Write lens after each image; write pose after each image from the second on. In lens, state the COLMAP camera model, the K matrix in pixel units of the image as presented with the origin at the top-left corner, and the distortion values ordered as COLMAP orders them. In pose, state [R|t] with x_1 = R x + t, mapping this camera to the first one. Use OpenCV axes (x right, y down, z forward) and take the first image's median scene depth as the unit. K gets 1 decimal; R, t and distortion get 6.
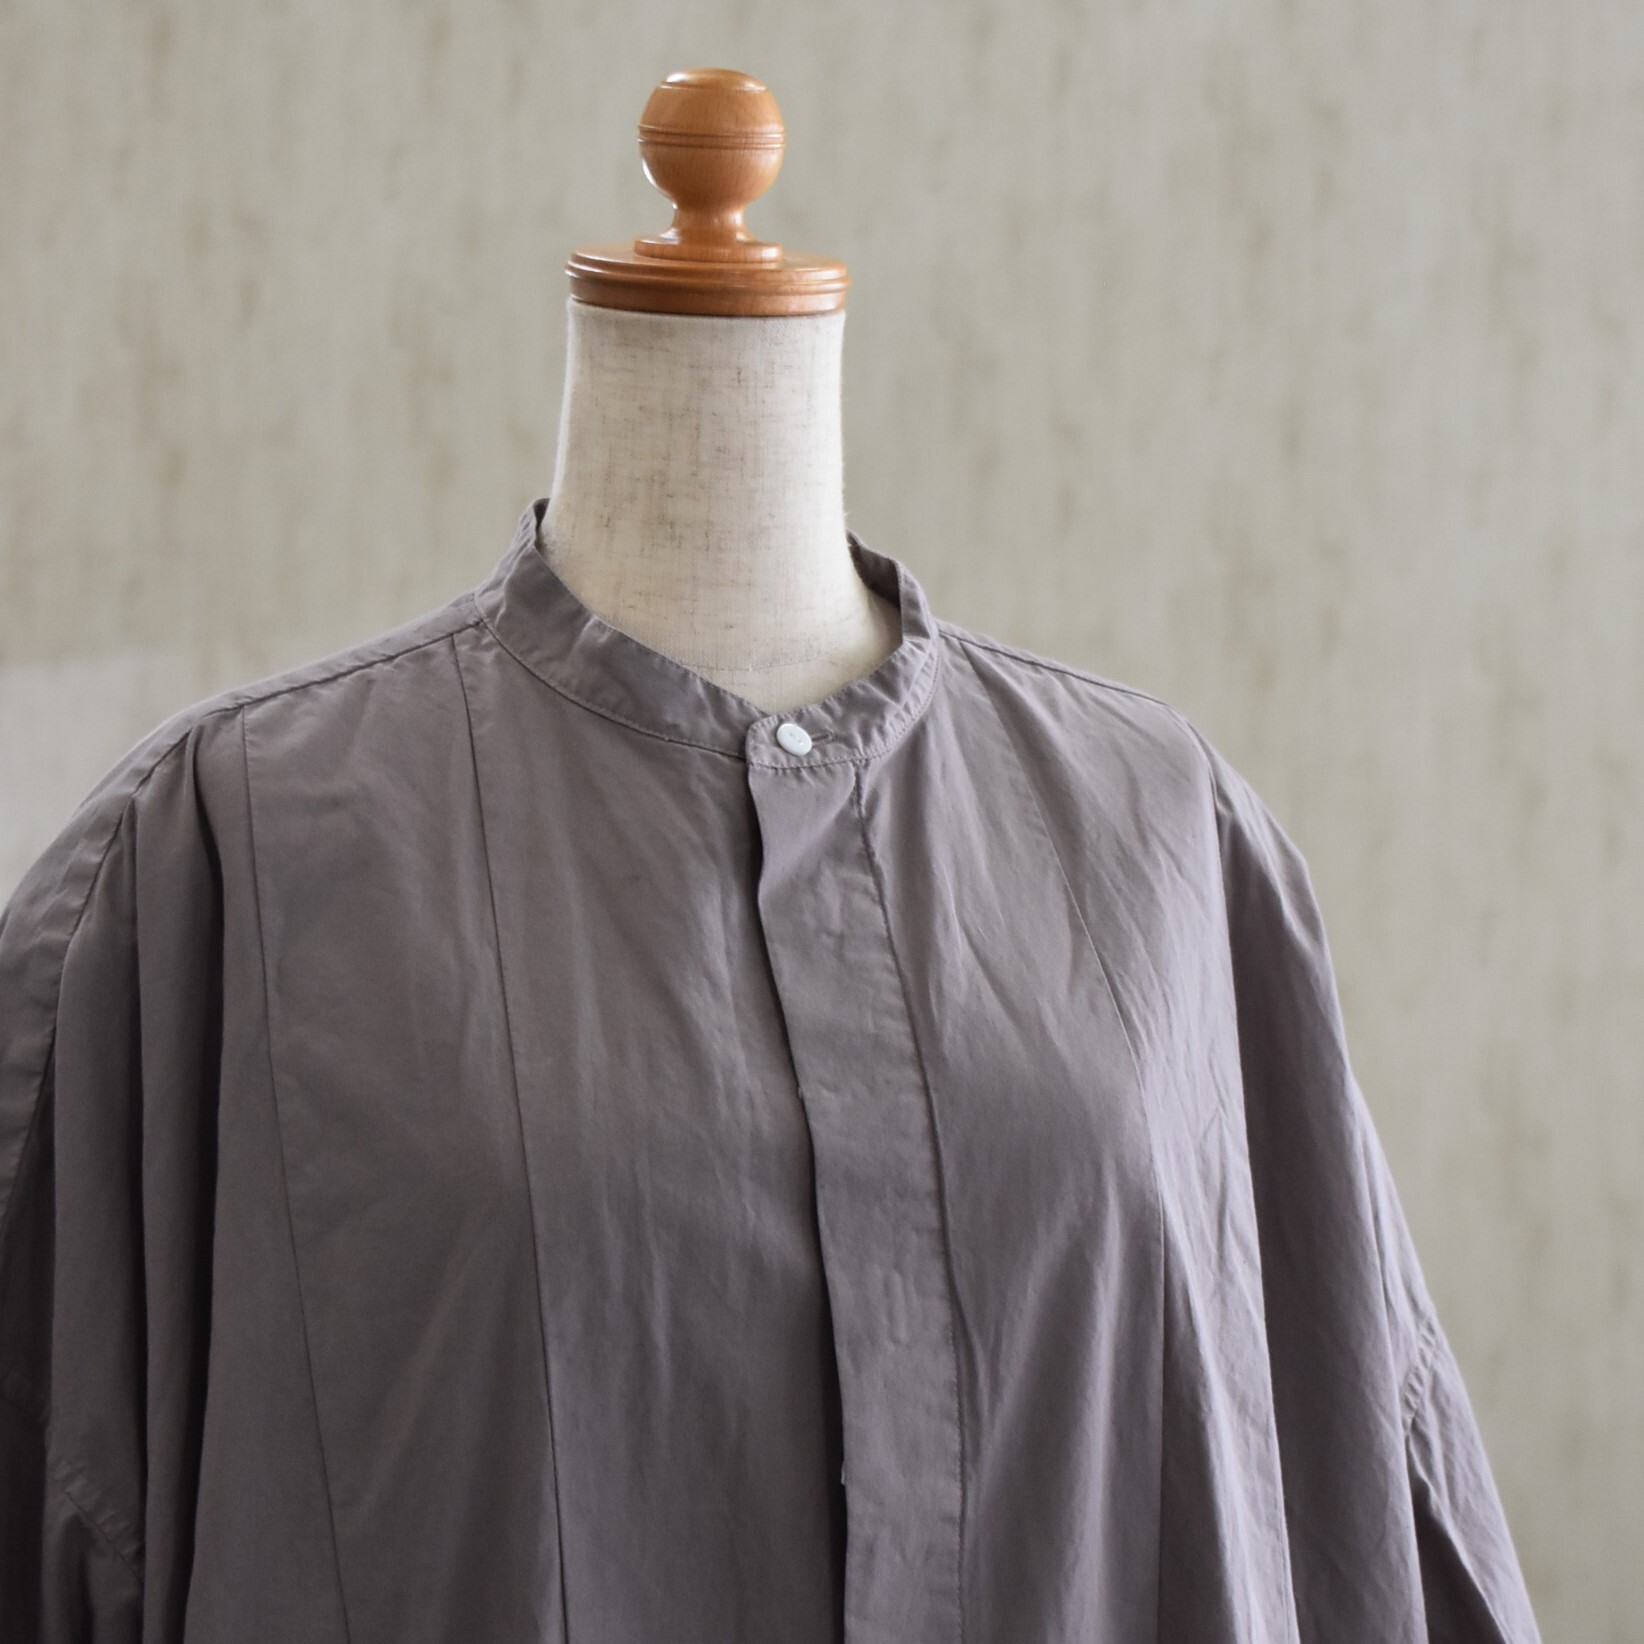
lens RADIAL K [[3747.8, 0, 821.4], [0, 3747.8, 777.3], [0, 0, 1]] dist [0.074777, -0.464880]
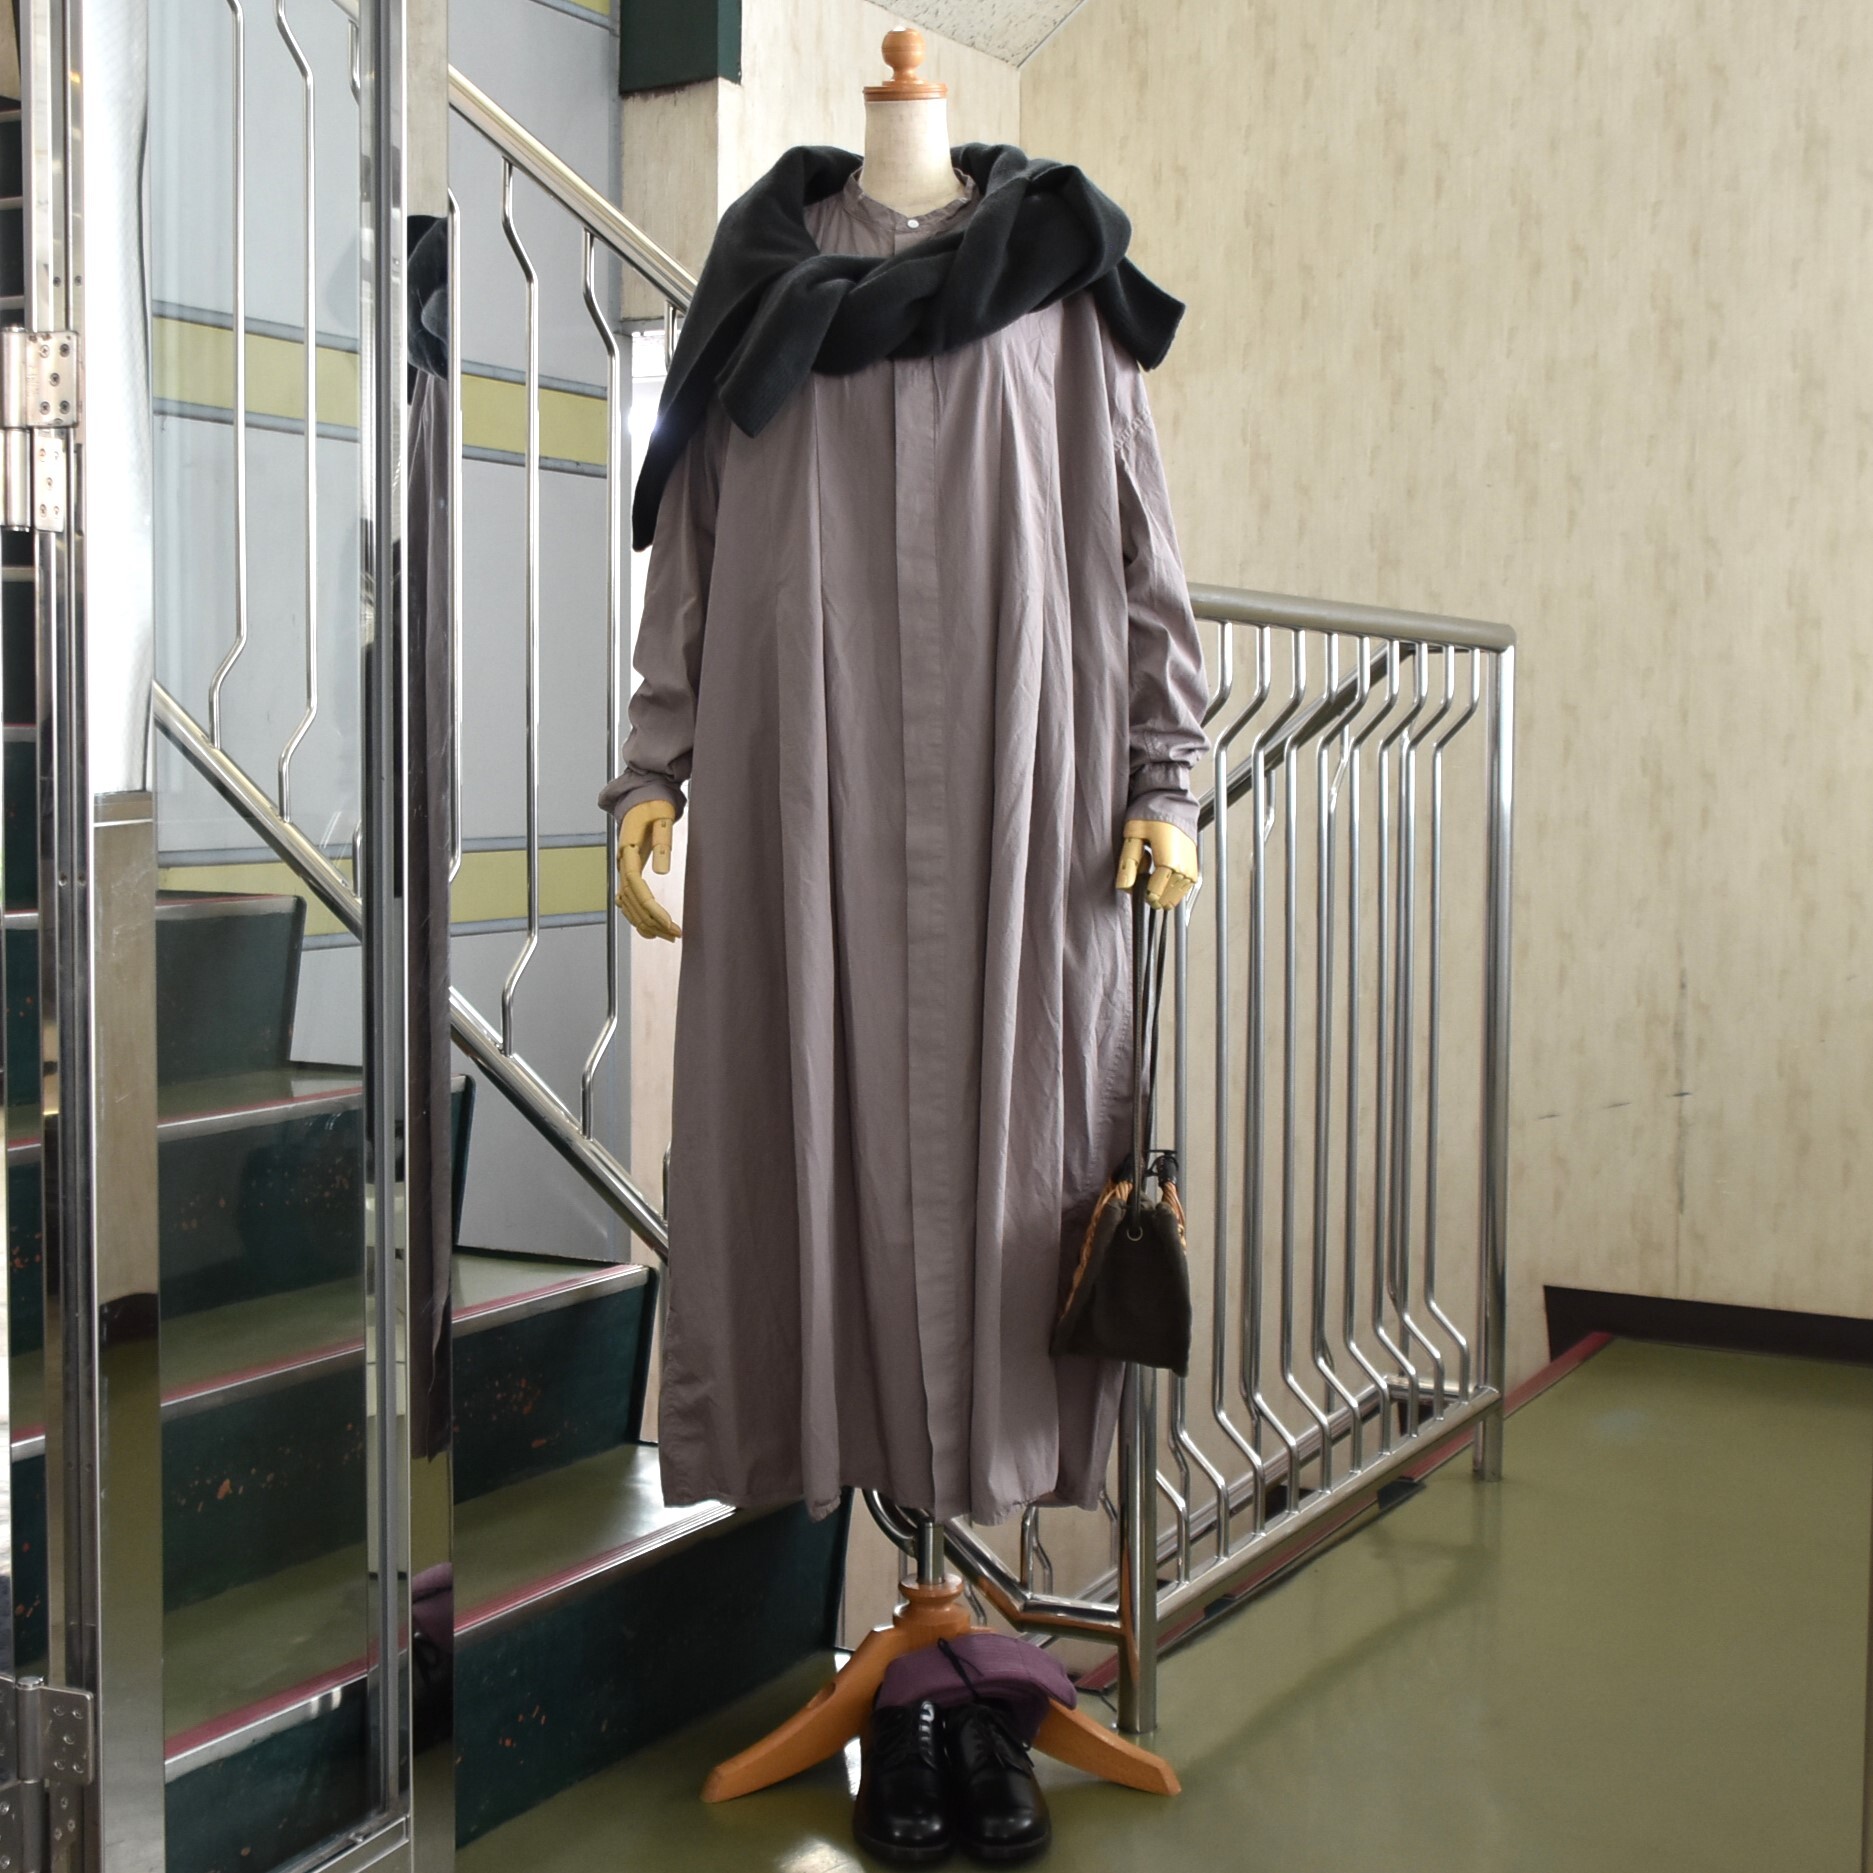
lens RADIAL K [[2860.6, 0, 936.5], [0, 2860.6, 936.5], [0, 0, 1]] dist [-0.031046, 0.025156]
pose [[0.909399, 0.041630, -0.413835, 1.105005], [-0.012116, 0.997208, 0.073689, 0.441328], [0.415748, -0.061999, 0.907364, -1.370269]]
